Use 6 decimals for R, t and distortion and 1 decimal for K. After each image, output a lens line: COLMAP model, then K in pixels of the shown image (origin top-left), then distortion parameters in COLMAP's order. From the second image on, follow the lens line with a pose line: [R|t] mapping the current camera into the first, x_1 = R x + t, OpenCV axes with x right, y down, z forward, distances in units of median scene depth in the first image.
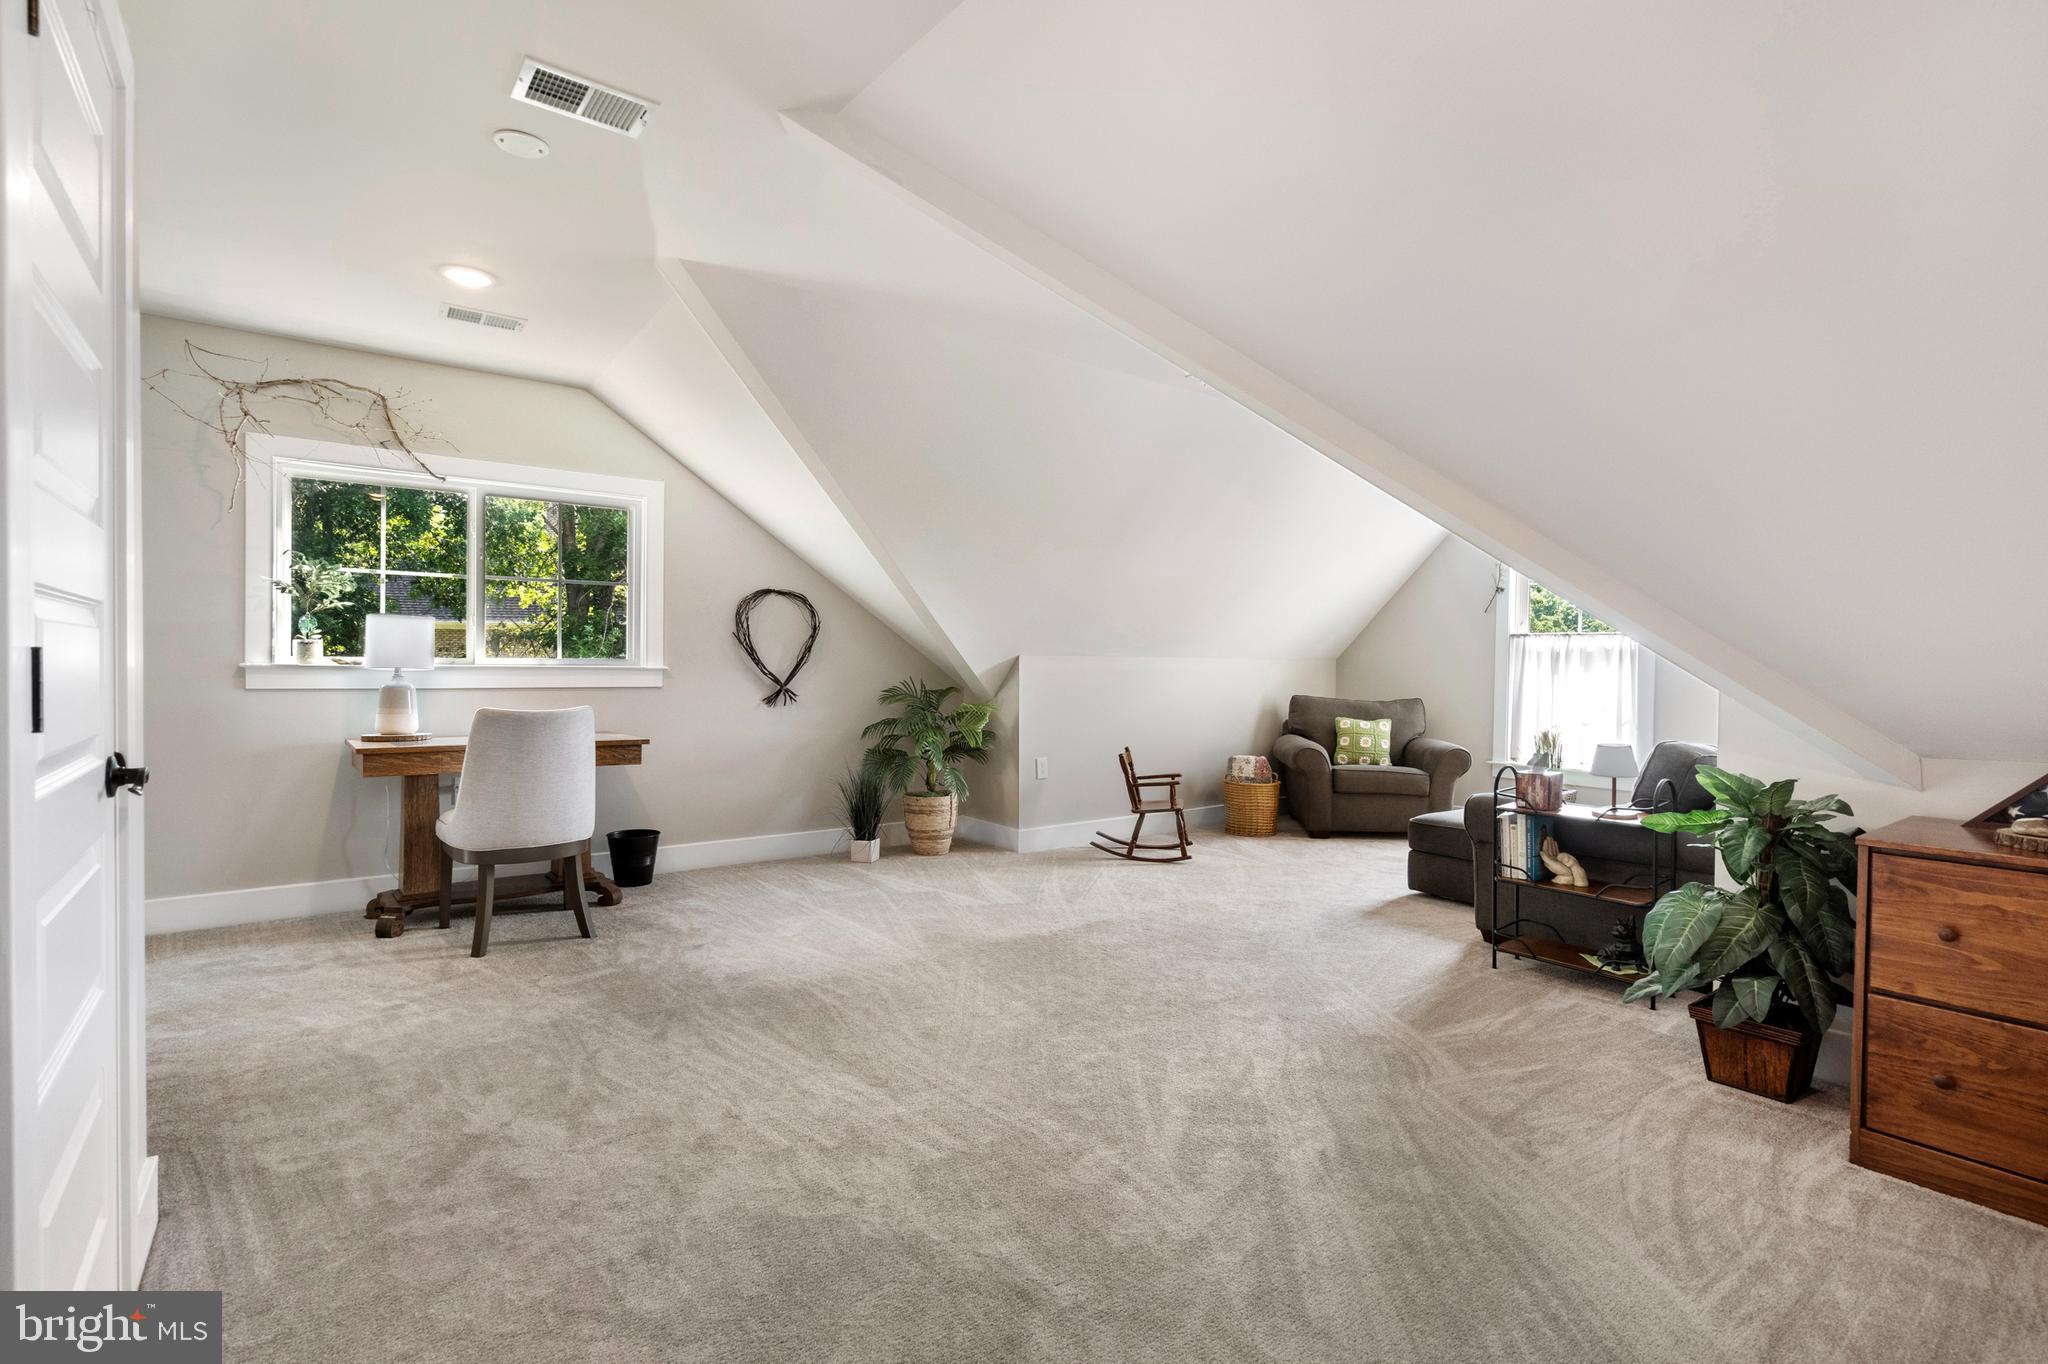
lens RADIAL K [[958.7, 0, 1027.1], [0, 958.7, 677.7], [0, 0, 1]] dist [-0.004483, 0.002573]
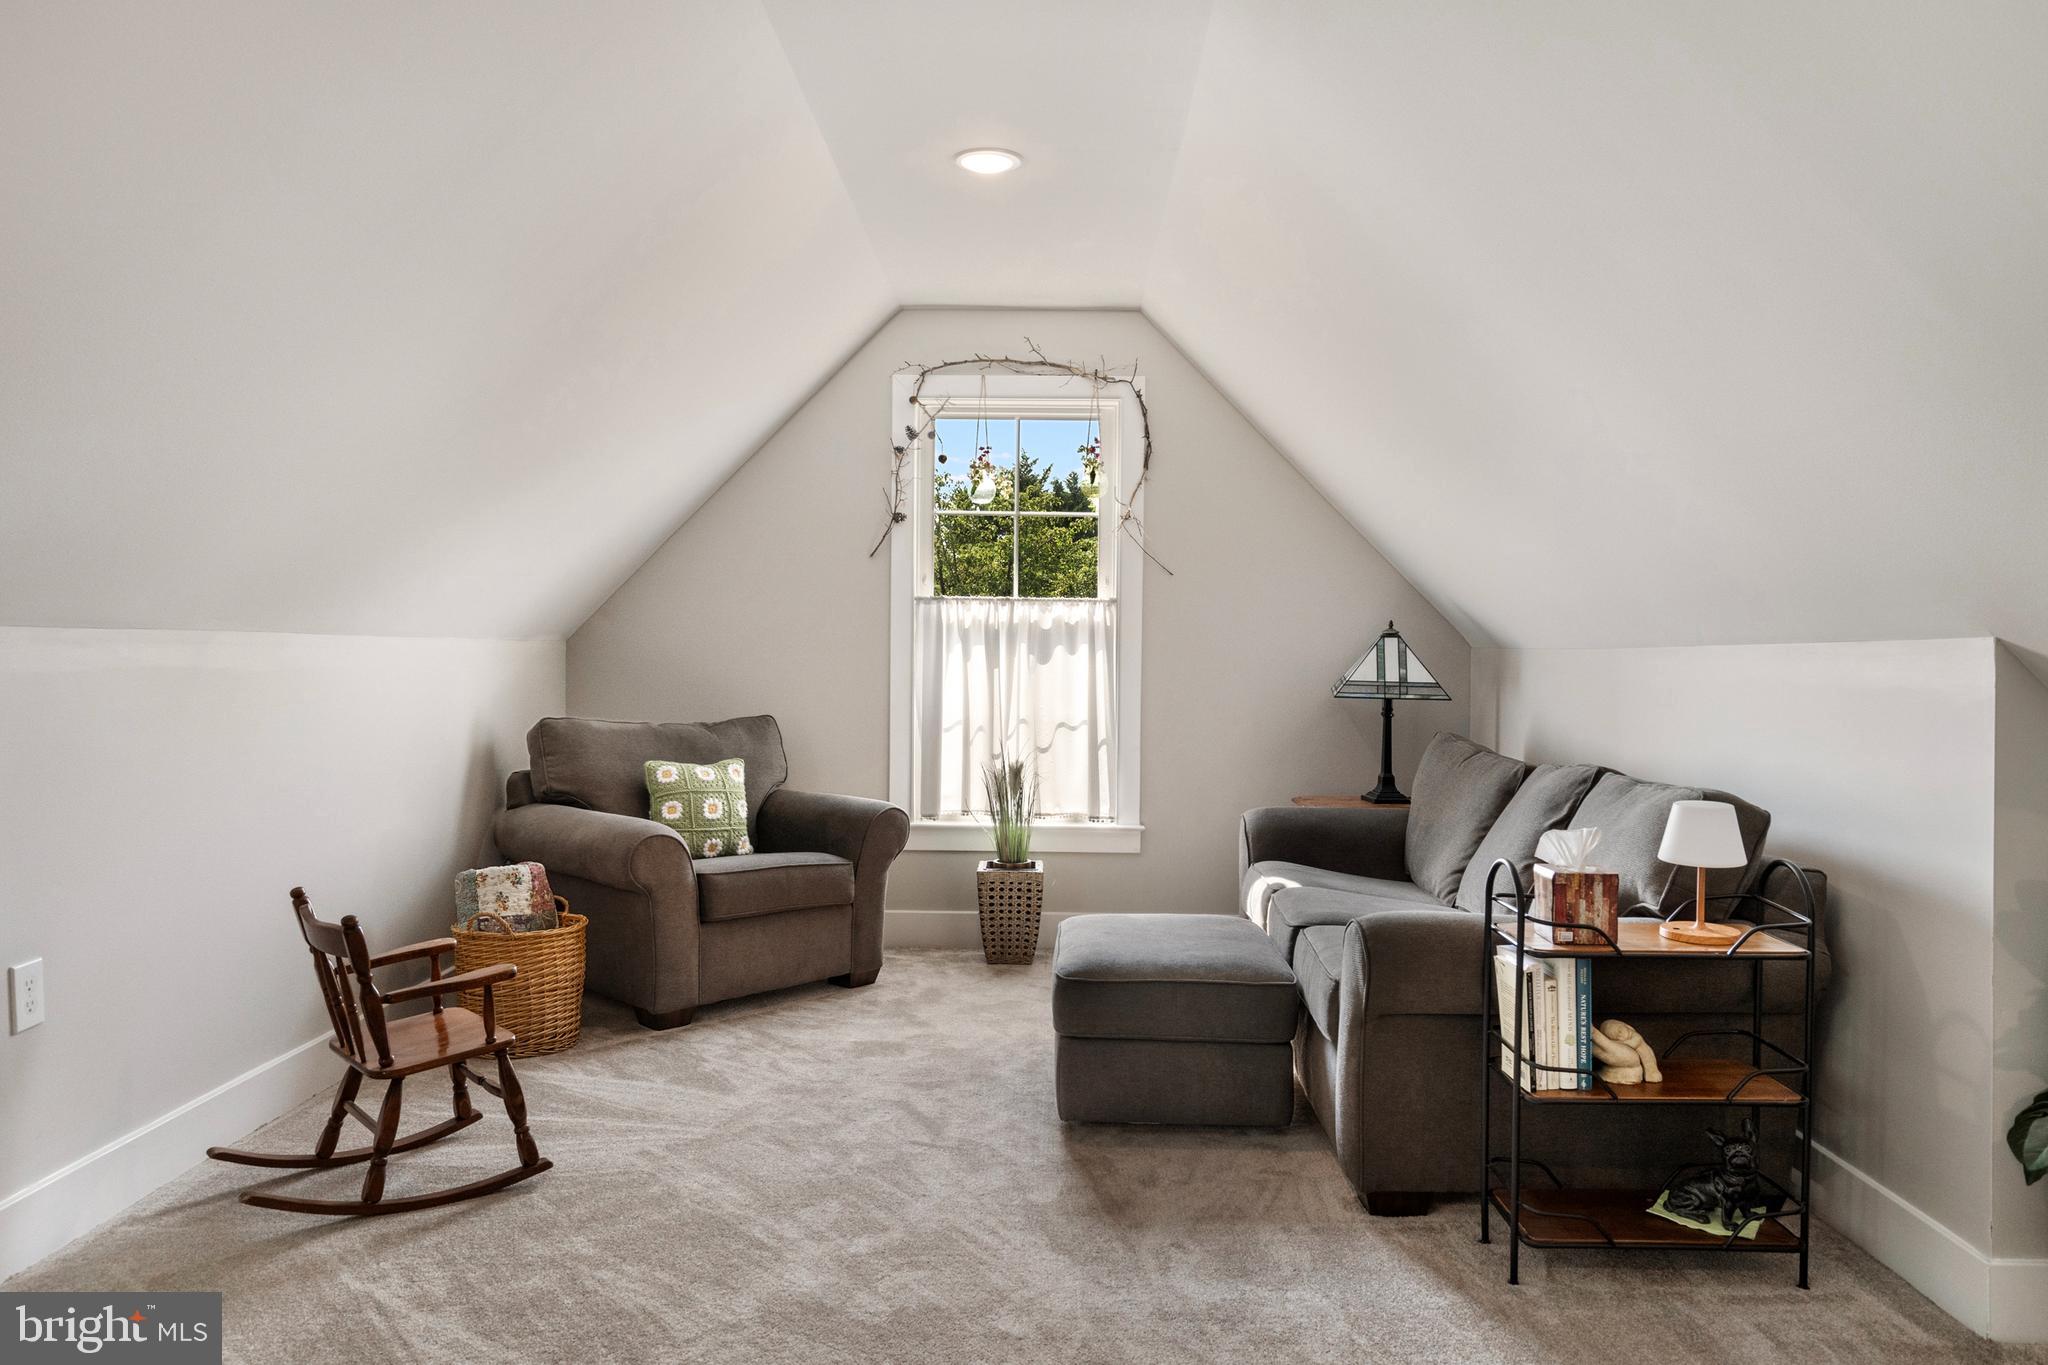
lens RADIAL K [[1442.1, 0, 1023.5], [0, 1442.1, 677.2], [0, 0, 1]] dist [0.001727, -0.000712]
pose [[0.618673, -0.016702, 0.785471, -0.131020], [0.012038, 0.999858, 0.011778, -0.007137], [-0.785557, 0.002169, 0.618786, 0.427805]]
